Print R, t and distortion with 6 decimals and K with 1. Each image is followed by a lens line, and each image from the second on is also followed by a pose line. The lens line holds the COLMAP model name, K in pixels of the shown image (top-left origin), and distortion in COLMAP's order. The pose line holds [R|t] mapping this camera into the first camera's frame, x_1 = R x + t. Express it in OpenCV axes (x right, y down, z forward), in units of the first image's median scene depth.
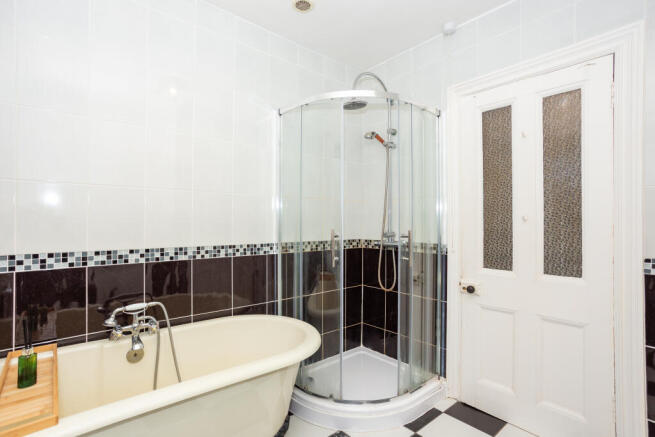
lens RADIAL K [[315.7, 0, 324.7], [0, 315.7, 218.2], [0, 0, 1]] dist [-0.001268, 0.000668]
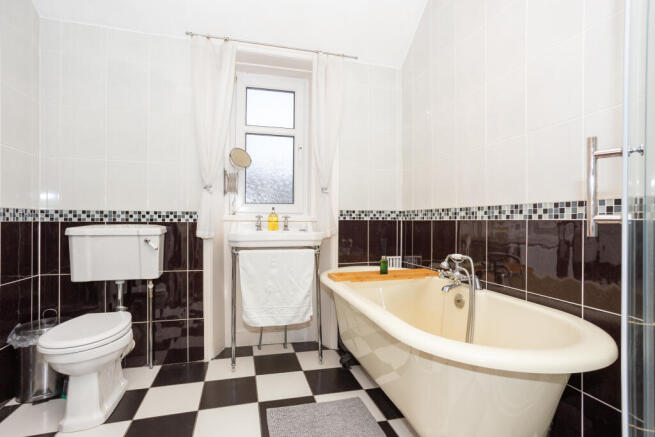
lens RADIAL K [[315.7, 0, 324.7], [0, 315.7, 218.2], [0, 0, 1]] dist [-0.001268, 0.000668]
pose [[-0.431768, -0.009902, -0.901930, 0.547458], [0.011669, 0.999795, -0.016562, 0.145349], [0.901909, -0.017675, -0.431564, 0.963940]]
